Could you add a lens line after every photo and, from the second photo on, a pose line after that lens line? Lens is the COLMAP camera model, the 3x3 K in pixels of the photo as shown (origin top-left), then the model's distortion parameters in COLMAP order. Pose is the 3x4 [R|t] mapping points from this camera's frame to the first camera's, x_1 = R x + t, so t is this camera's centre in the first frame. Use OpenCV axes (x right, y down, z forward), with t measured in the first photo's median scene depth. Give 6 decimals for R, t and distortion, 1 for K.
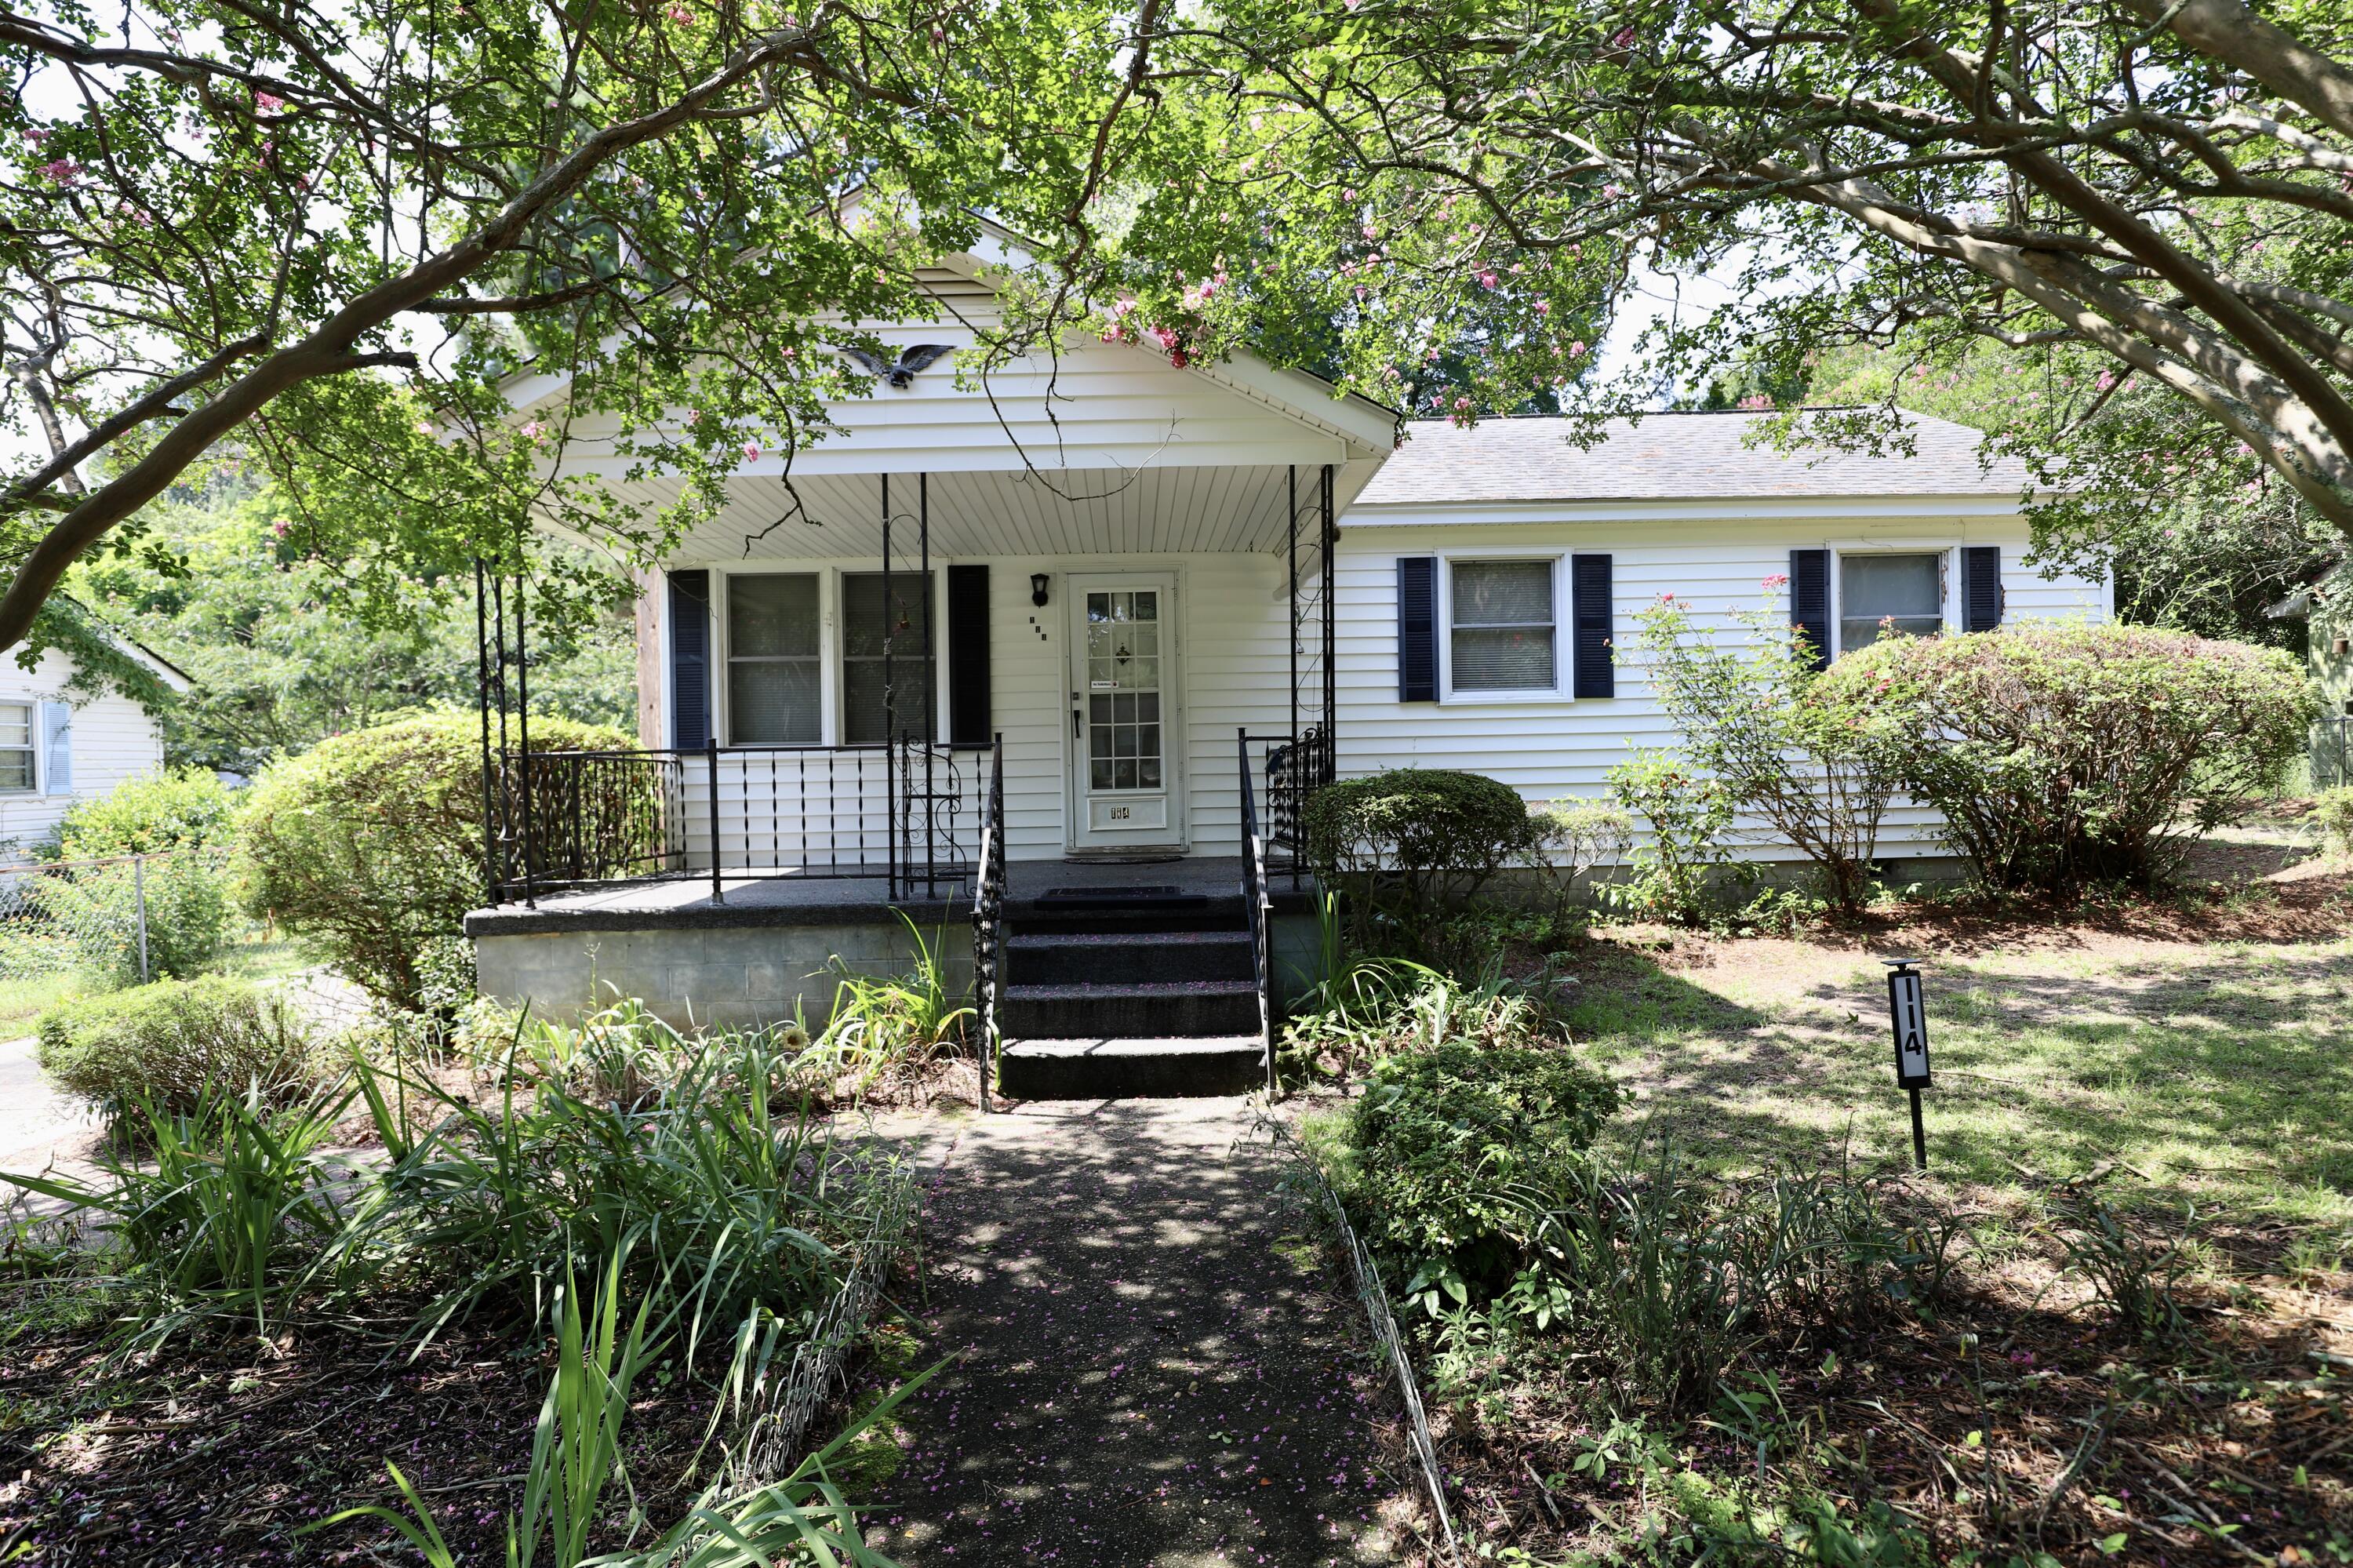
lens RADIAL K [[1344.9, 0, 1164.1], [0, 1344.9, 783.4], [0, 0, 1]] dist [-0.014961, 0.007053]
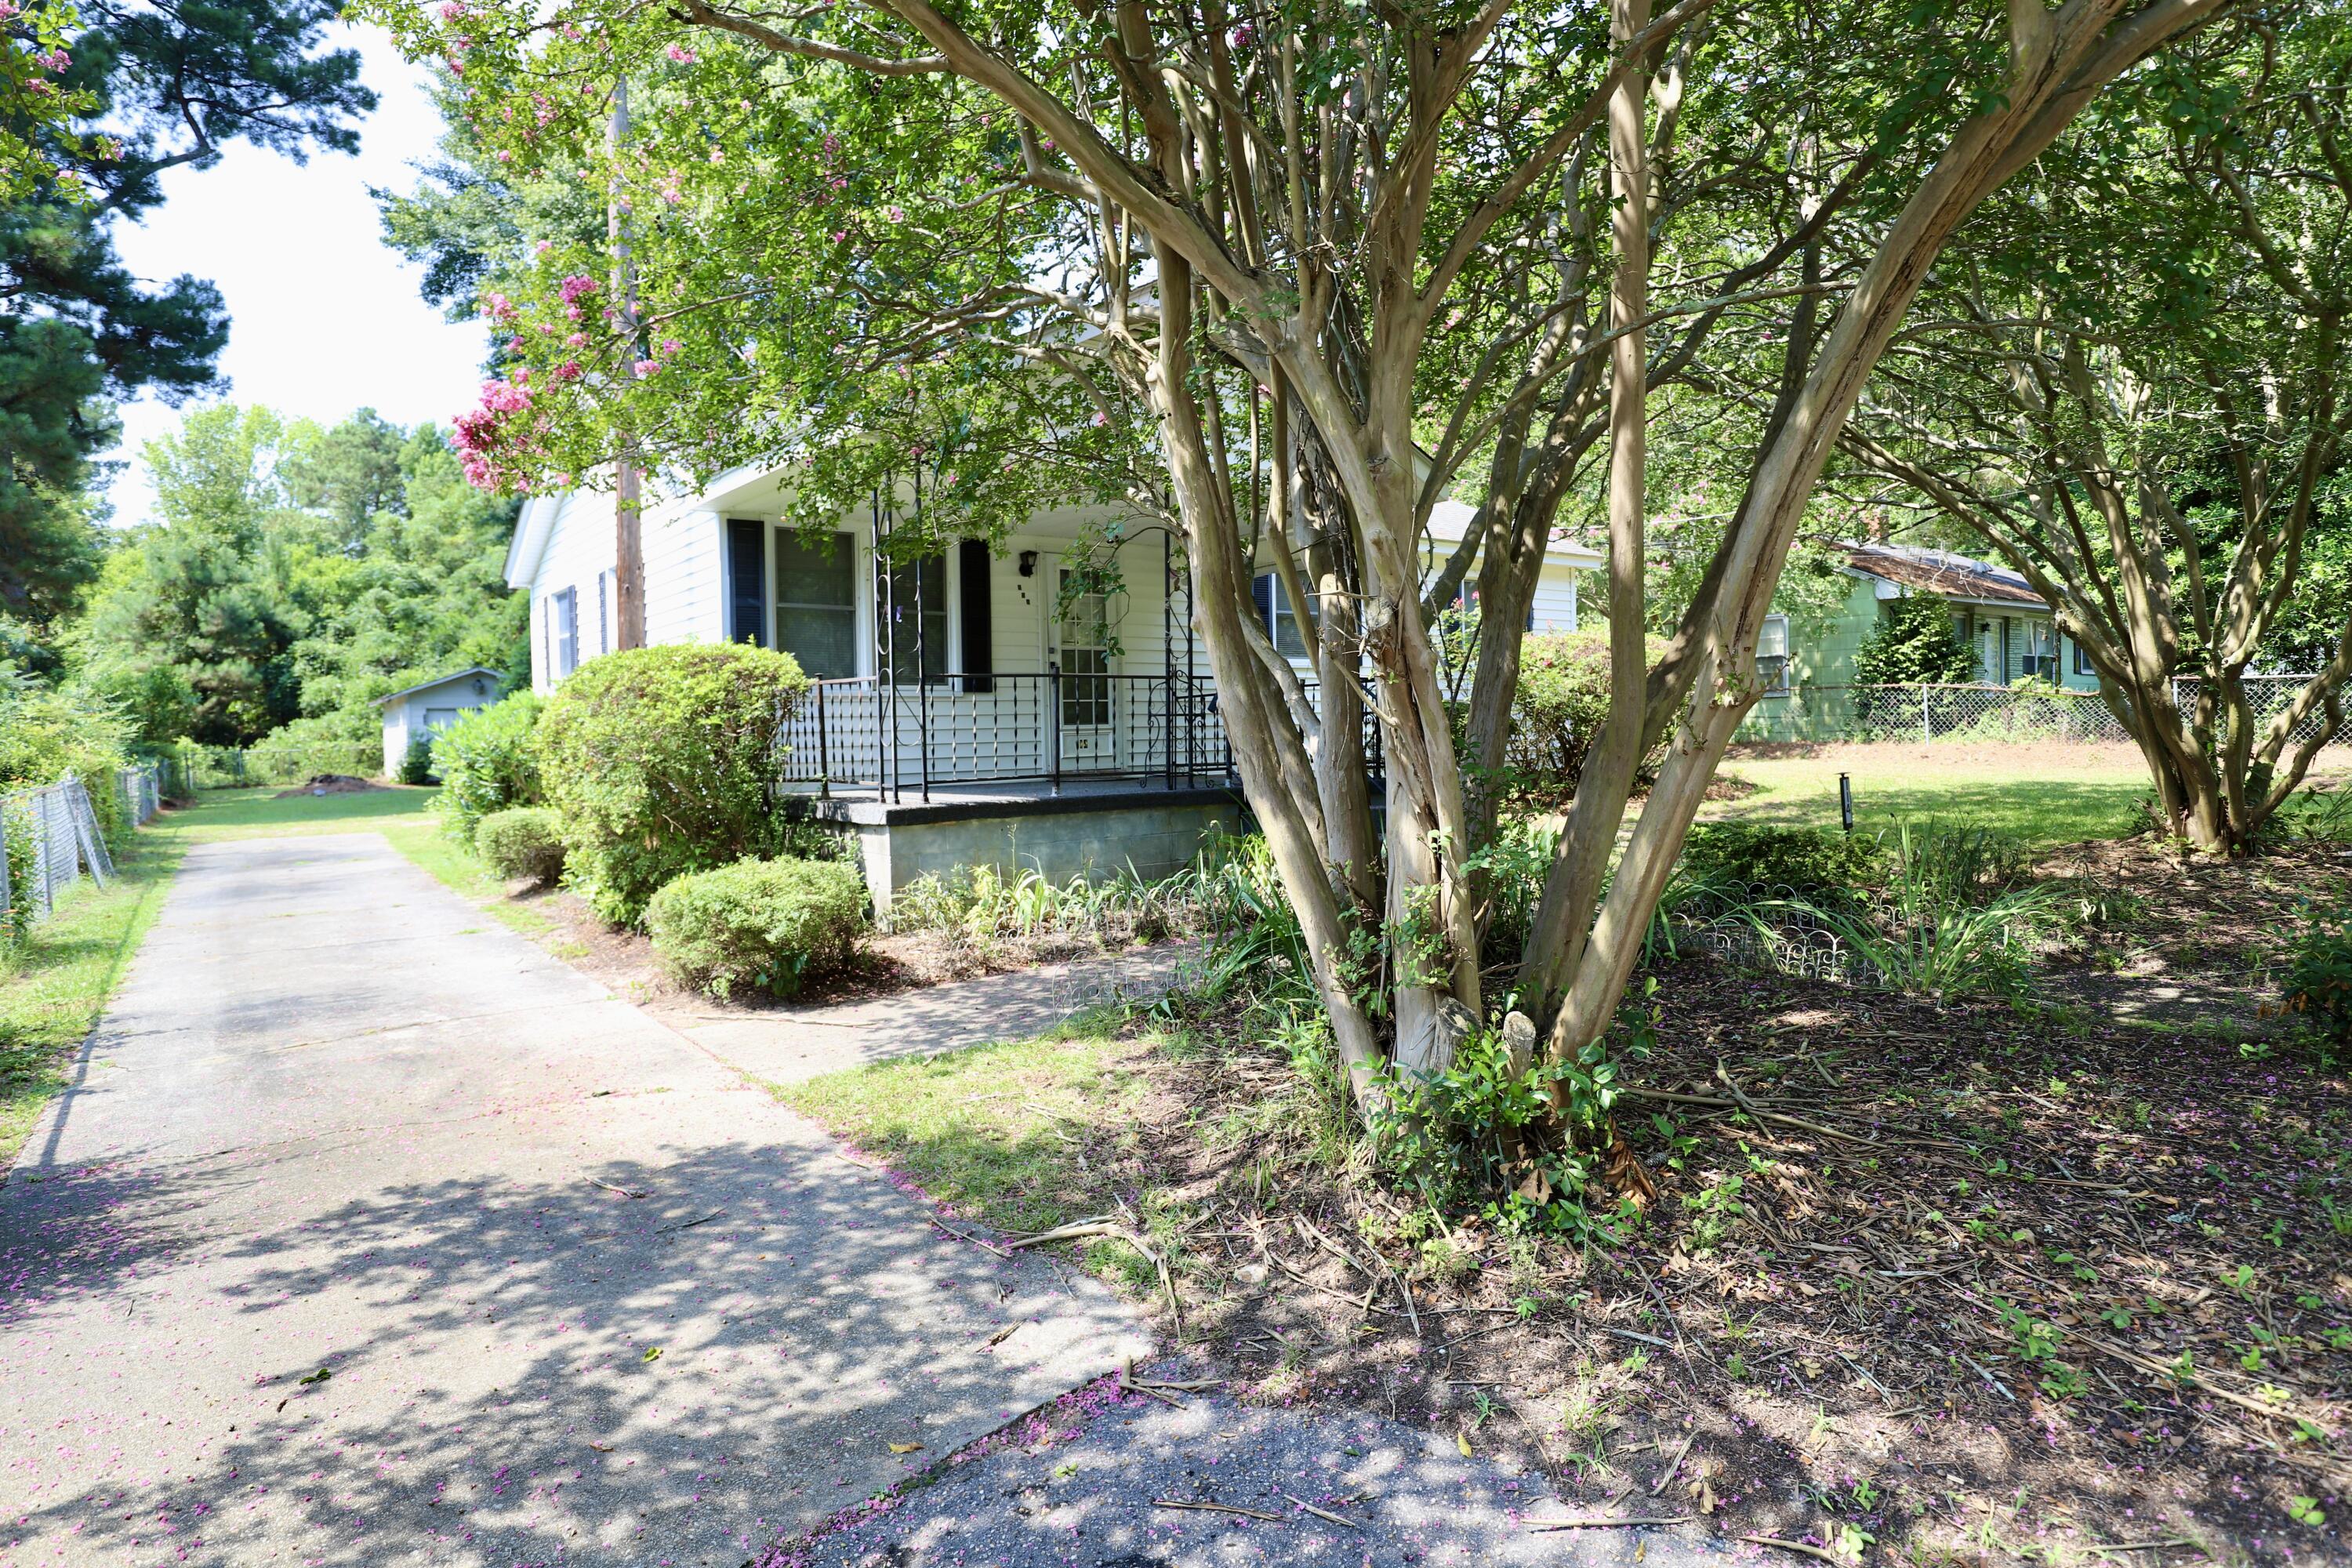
lens RADIAL K [[1344.3, 0, 1167.6], [0, 1344.3, 780.2], [0, 0, 1]] dist [-0.014961, 0.007053]
pose [[0.830338, -0.012072, 0.557130, -0.967984], [0.007087, 0.999913, 0.011104, 0.061733], [-0.557216, -0.005272, 0.830351, -0.146349]]
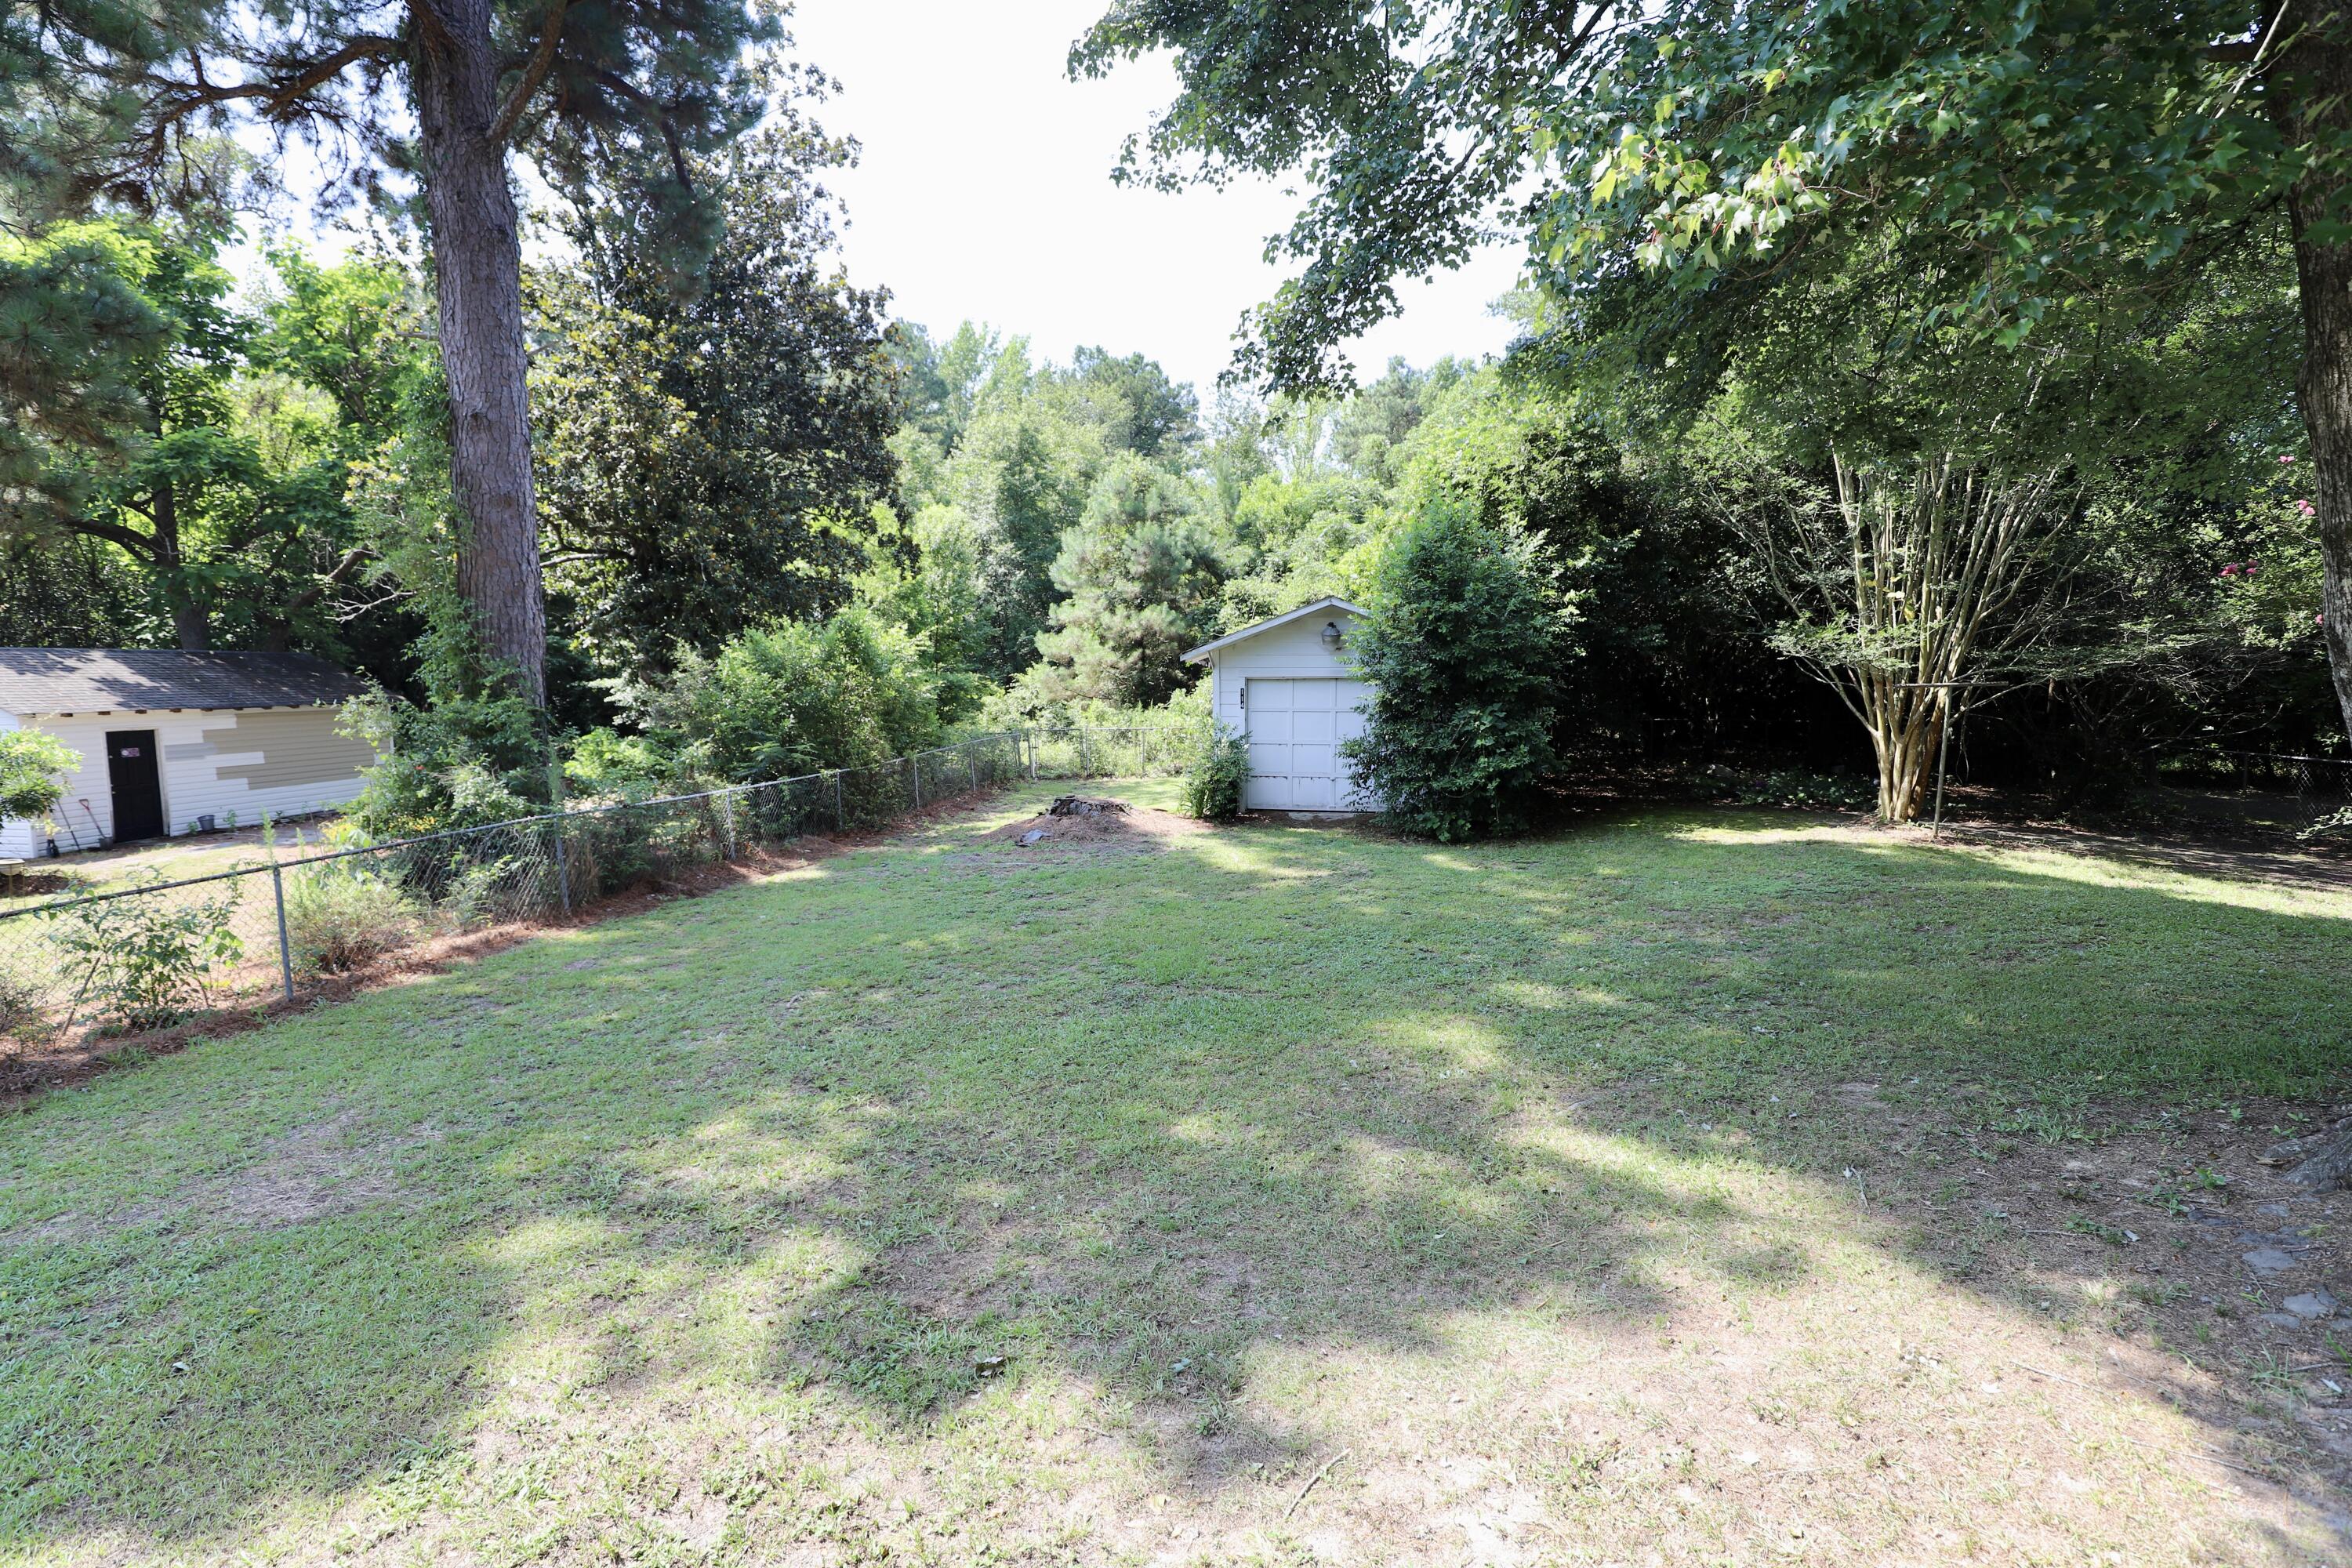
lens RADIAL K [[1099.9, 0, 1158.1], [0, 1099.9, 779.3], [0, 0, 1]] dist [-0.036630, 0.007410]
pose [[0.978305, 0.034123, -0.204340, -0.058597], [-0.017288, 0.996348, 0.083614, -0.183595], [0.206447, -0.078267, 0.975322, 3.870146]]
